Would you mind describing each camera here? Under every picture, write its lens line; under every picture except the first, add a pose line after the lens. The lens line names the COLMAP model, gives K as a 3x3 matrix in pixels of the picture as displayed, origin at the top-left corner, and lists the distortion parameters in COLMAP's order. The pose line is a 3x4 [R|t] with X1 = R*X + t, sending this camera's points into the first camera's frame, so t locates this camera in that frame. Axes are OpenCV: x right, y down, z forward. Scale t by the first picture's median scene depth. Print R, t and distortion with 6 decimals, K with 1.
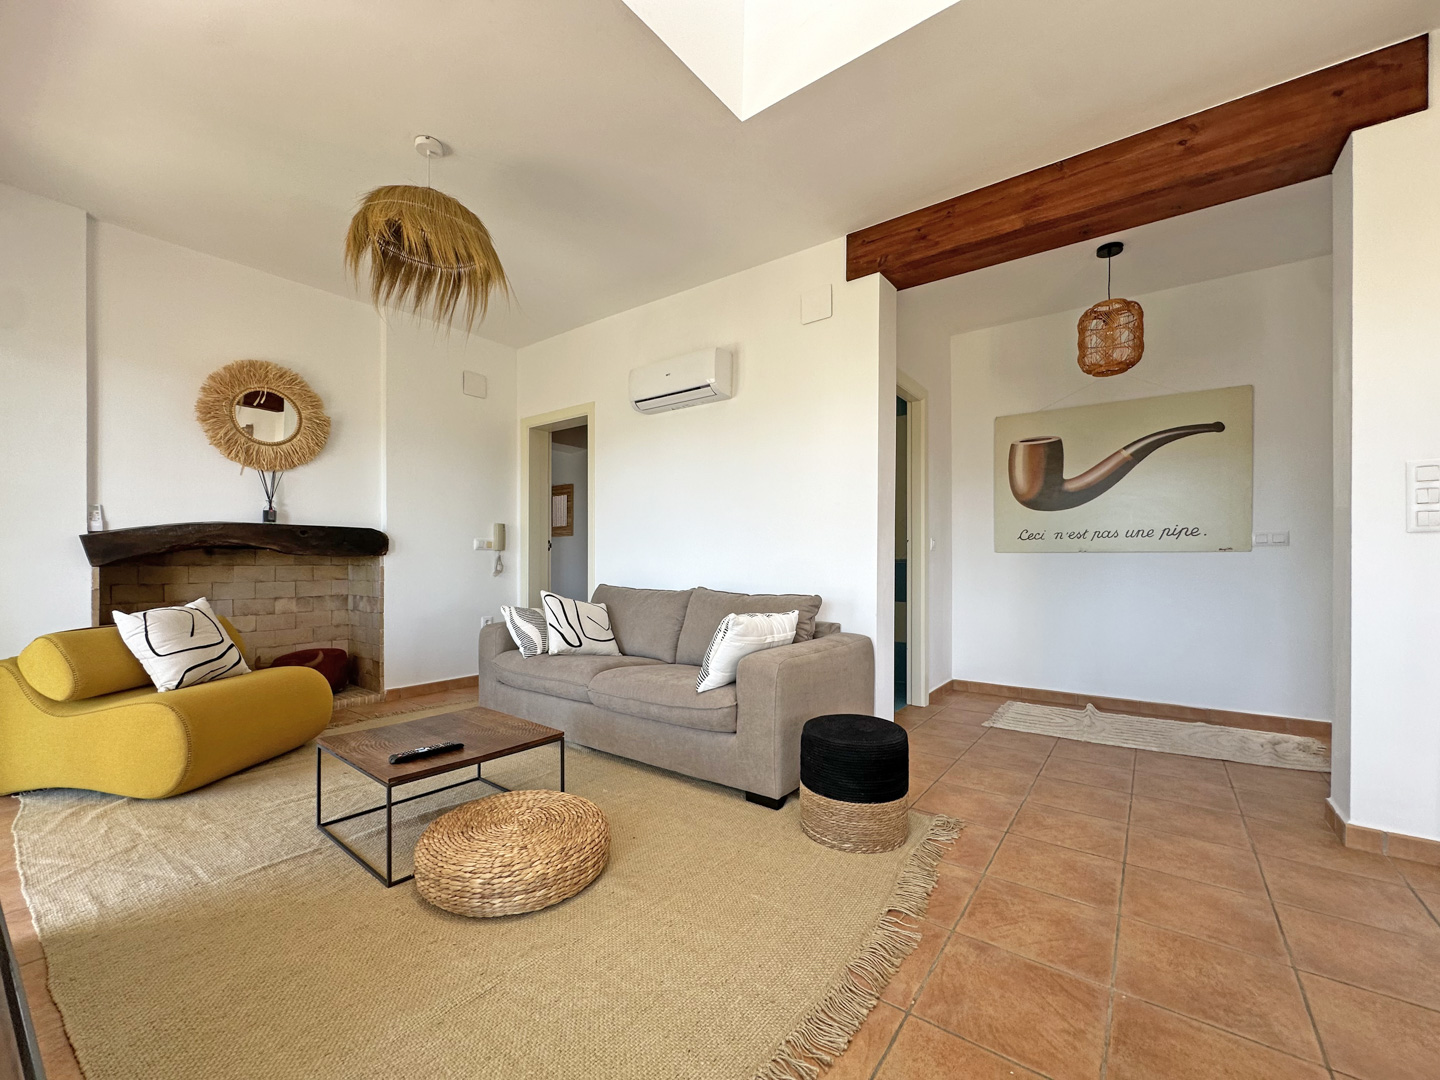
lens RADIAL K [[586.8, 0, 714.2], [0, 586.8, 556.7], [0, 0, 1]] dist [-0.005636, 0.000869]
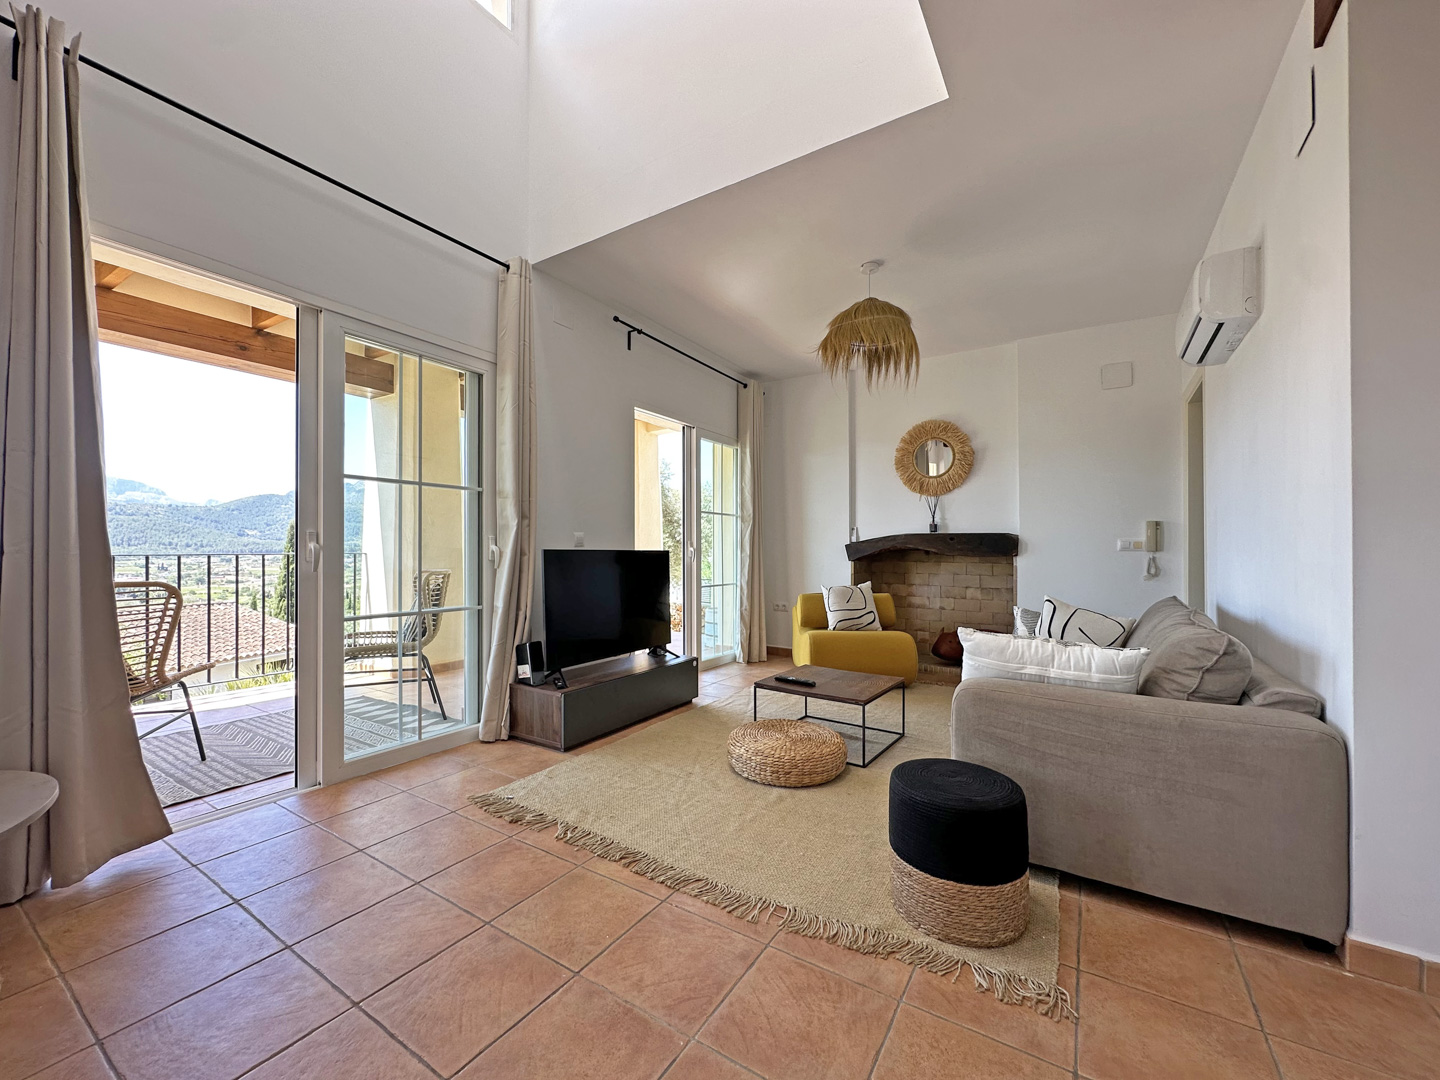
lens RADIAL K [[586.8, 0, 718.5], [0, 586.8, 545.3], [0, 0, 1]] dist [-0.005636, 0.000869]
pose [[0.075938, -0.006382, -0.997092, 0.620997], [-0.001153, 0.999978, -0.006488, -0.017661], [0.997112, 0.001642, 0.075929, 0.369390]]
